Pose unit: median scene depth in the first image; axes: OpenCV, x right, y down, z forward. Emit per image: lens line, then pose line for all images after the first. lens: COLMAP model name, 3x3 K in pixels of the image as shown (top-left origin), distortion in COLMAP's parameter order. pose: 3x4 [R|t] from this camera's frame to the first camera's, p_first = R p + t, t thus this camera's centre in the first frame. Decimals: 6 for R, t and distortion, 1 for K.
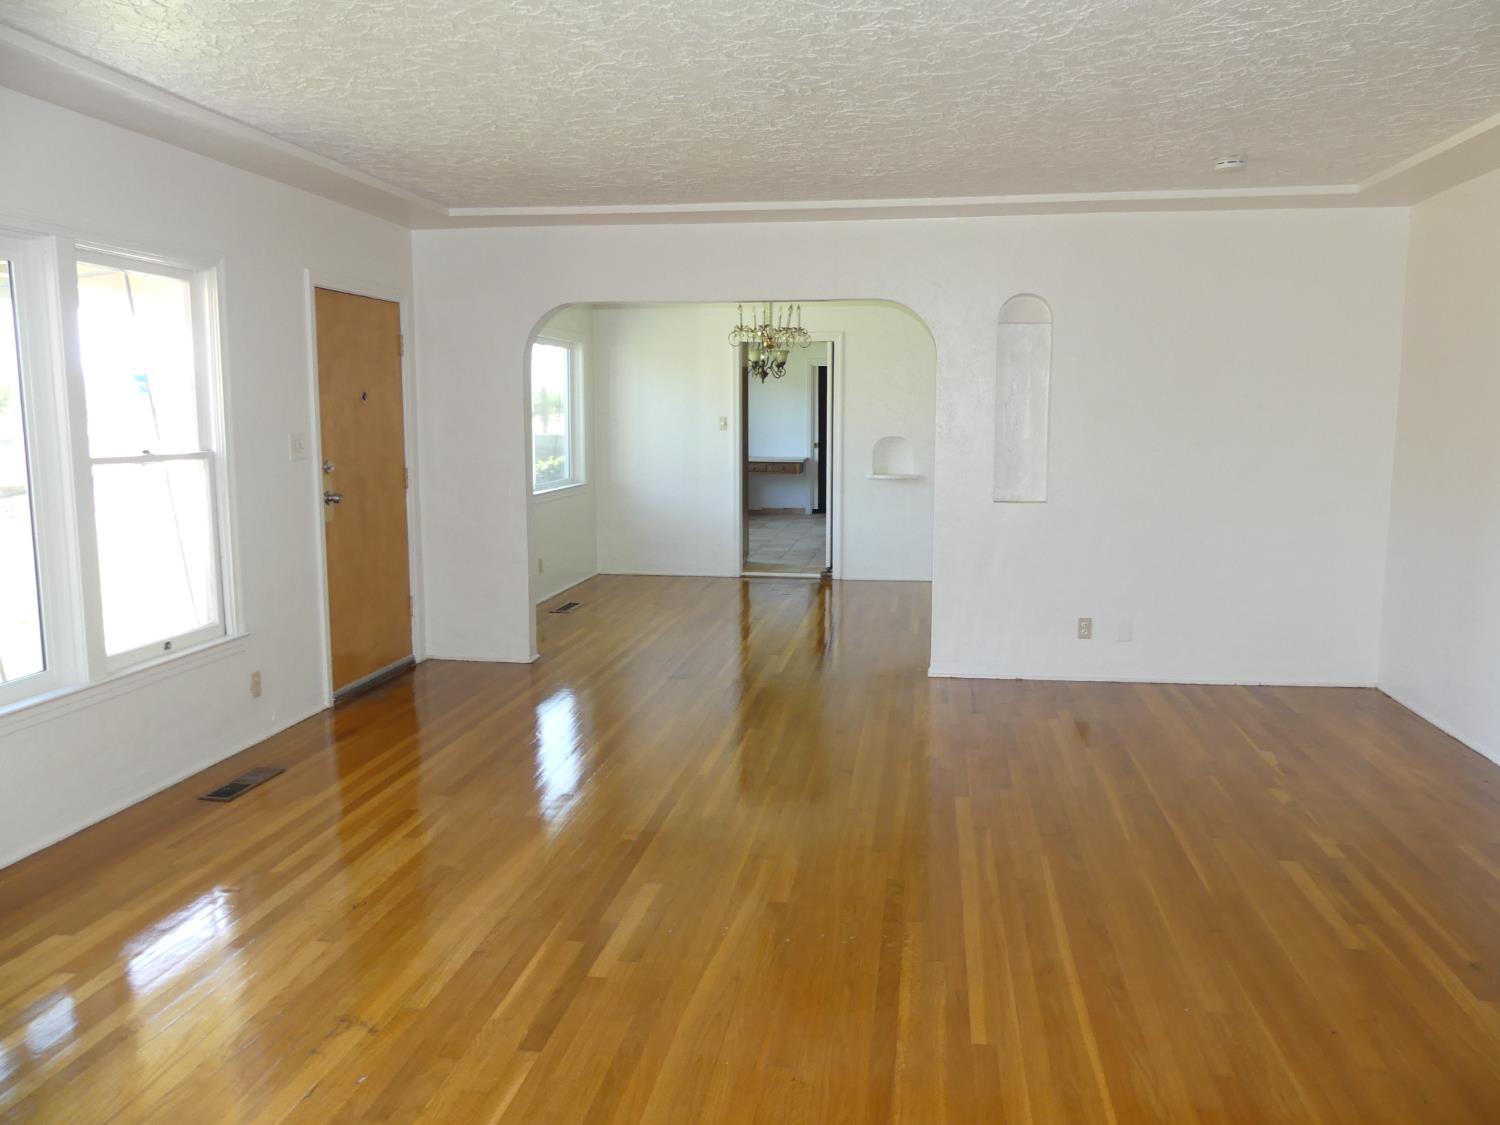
lens RADIAL K [[1128.6, 0, 750.0], [0, 1128.6, 562.5], [0, 0, 1]] dist [-0.014331, -0.003563]
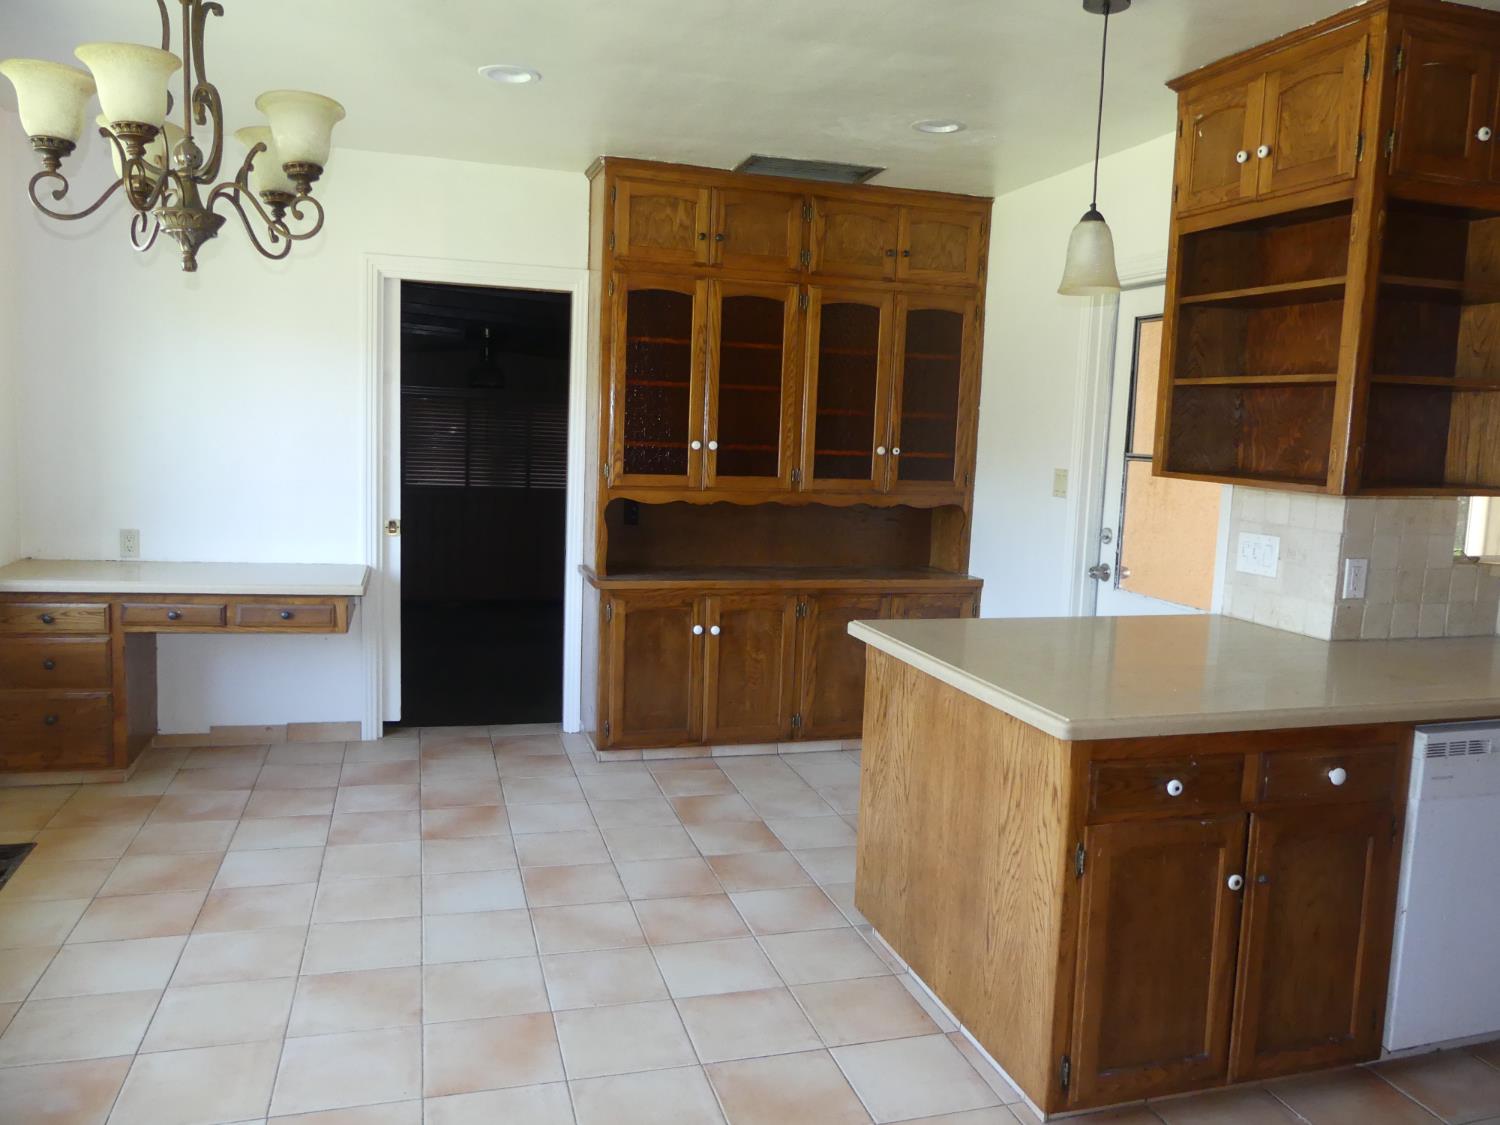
lens RADIAL K [[1128.6, 0, 750.0], [0, 1128.6, 562.5], [0, 0, 1]] dist [-0.014331, -0.003563]
pose [[0.902362, -0.015102, 0.430715, 0.012078], [0.015839, 0.999873, 0.001876, -0.095029], [-0.430688, 0.005129, 0.902486, 0.685024]]
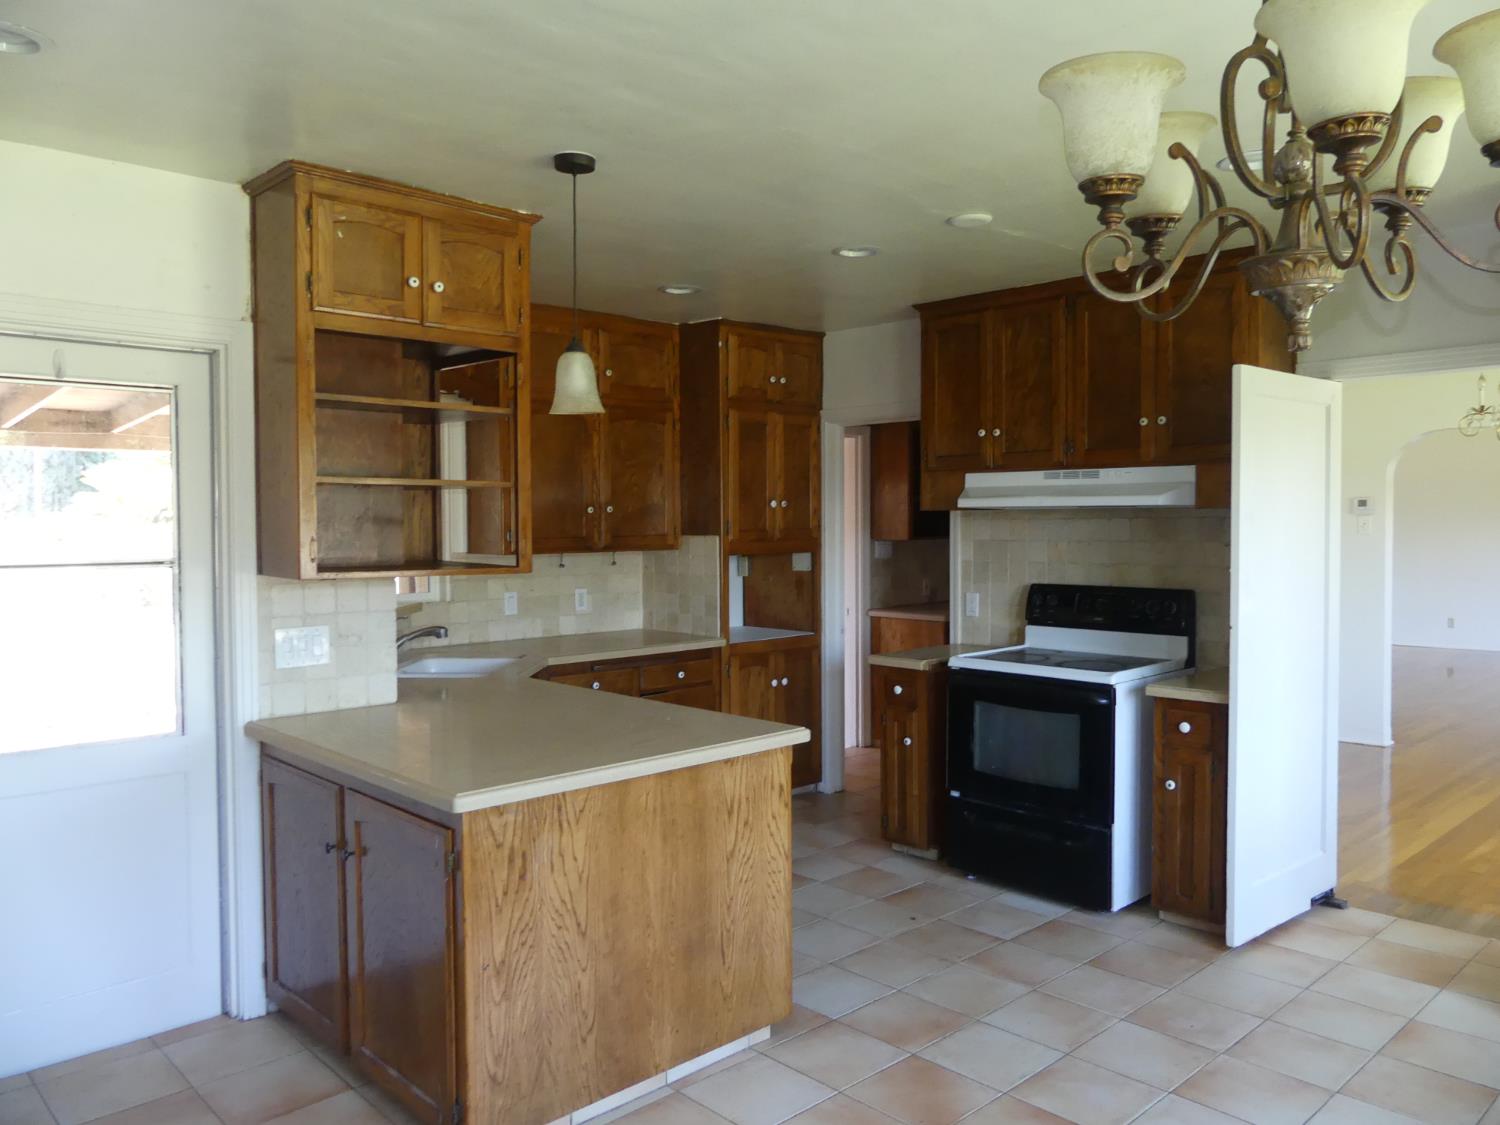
lens RADIAL K [[1128.6, 0, 750.0], [0, 1128.6, 562.5], [0, 0, 1]] dist [-0.014331, -0.003563]
pose [[-0.797892, -0.012898, 0.602663, -0.029766], [0.084348, 0.987546, 0.132808, -0.170425], [-0.596870, 0.156800, -0.786867, 1.229277]]
